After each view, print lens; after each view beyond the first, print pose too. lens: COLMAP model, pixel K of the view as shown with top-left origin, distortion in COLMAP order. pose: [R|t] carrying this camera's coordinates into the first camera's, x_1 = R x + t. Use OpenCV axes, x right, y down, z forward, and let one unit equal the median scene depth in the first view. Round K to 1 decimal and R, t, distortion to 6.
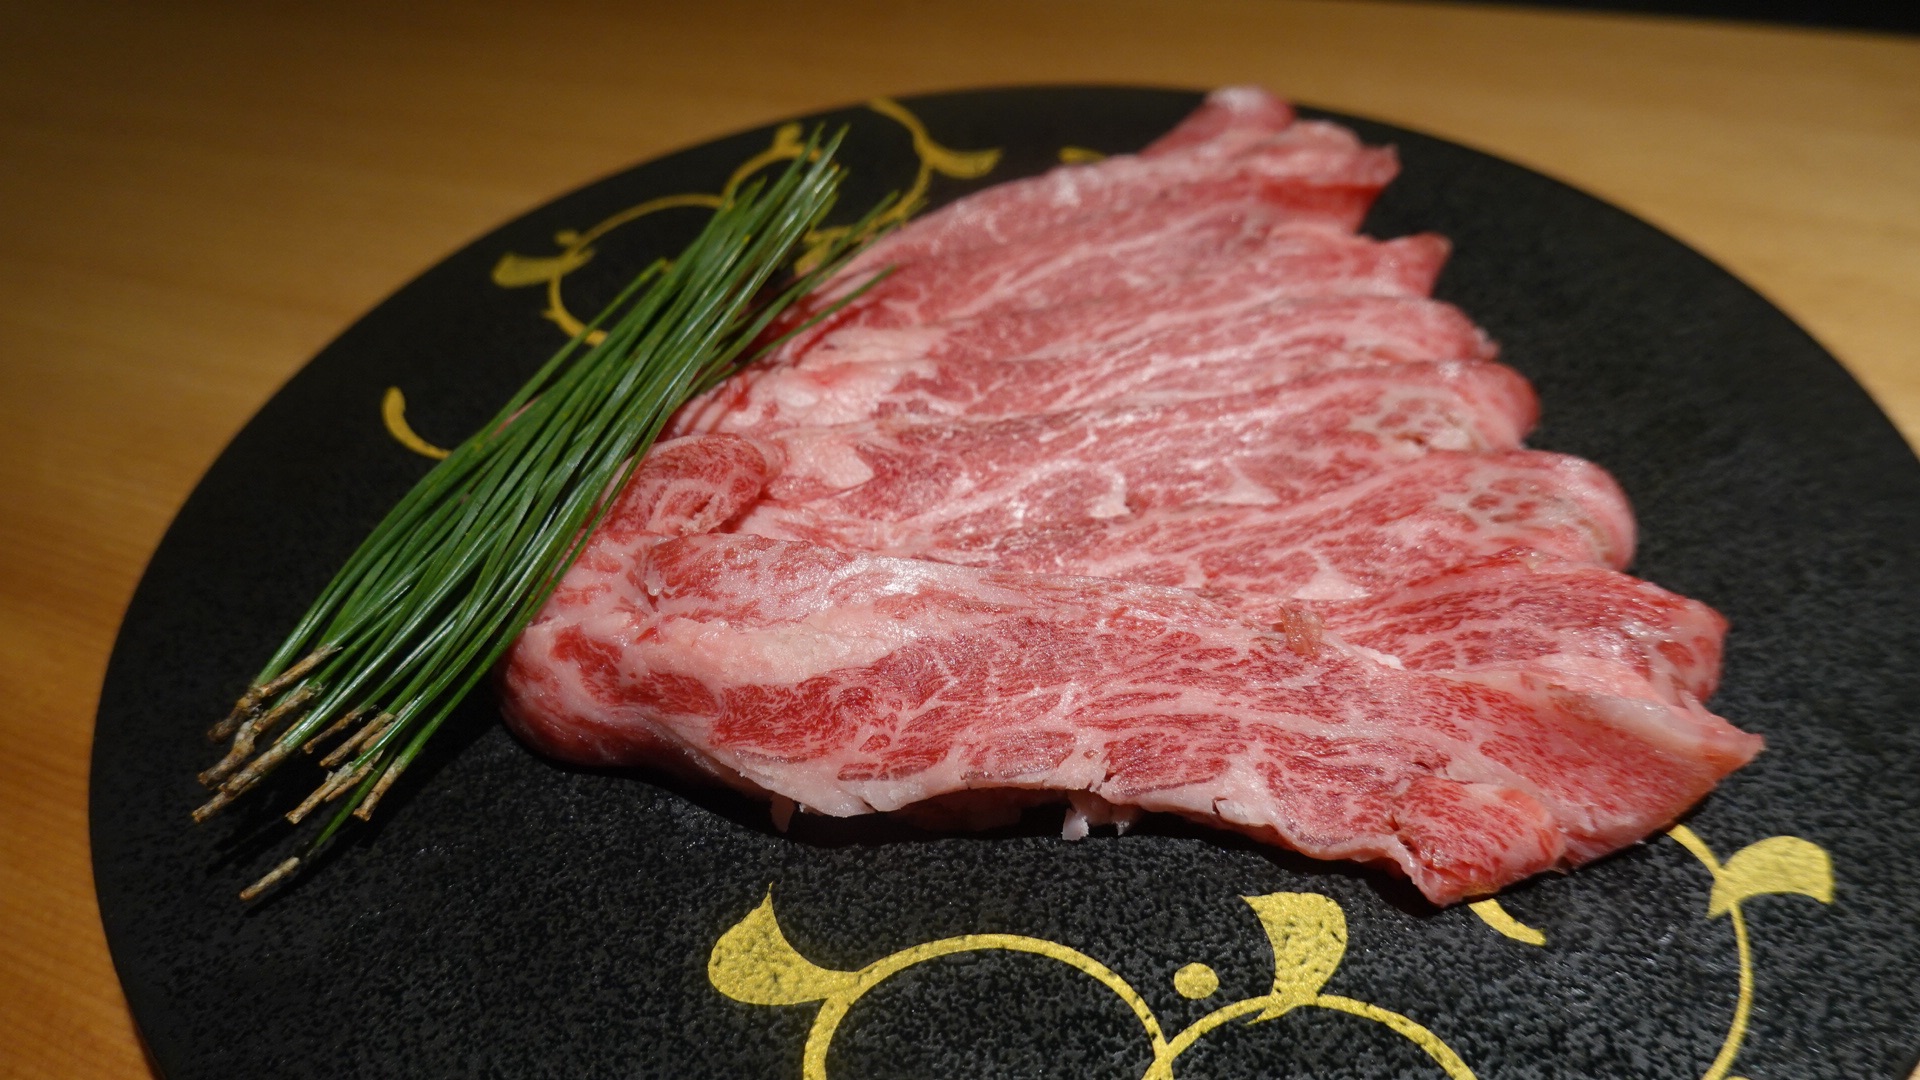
lens RADIAL K [[1441.1, 0, 956.4], [0, 1441.1, 545.2], [0, 0, 1]] dist [0.028454, -0.006577]
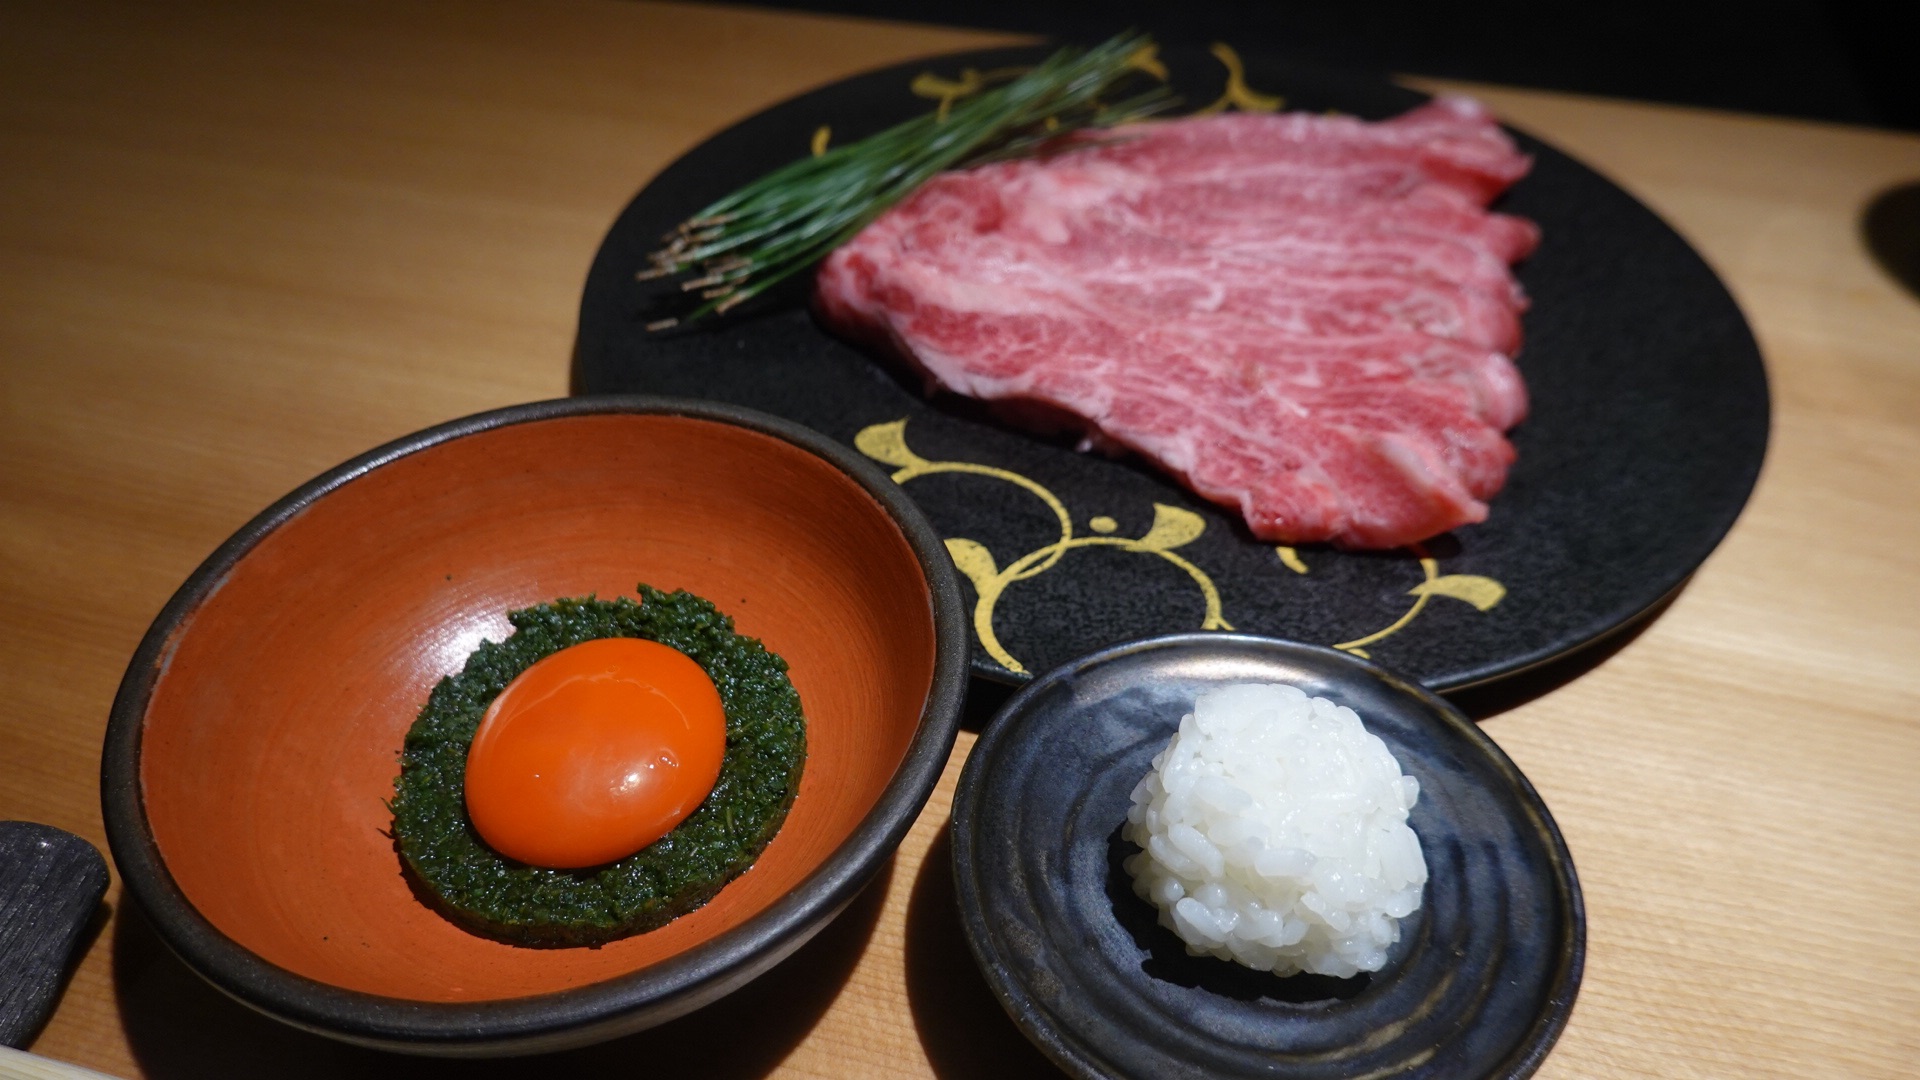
lens RADIAL K [[1441.1, 0, 962.3], [0, 1441.1, 534.9], [0, 0, 1]] dist [0.028454, -0.006577]
pose [[0.906824, 0.342316, -0.245948, 0.404101], [-0.342220, 0.938564, 0.044531, 0.269097], [0.246082, 0.043787, 0.968260, -0.652432]]
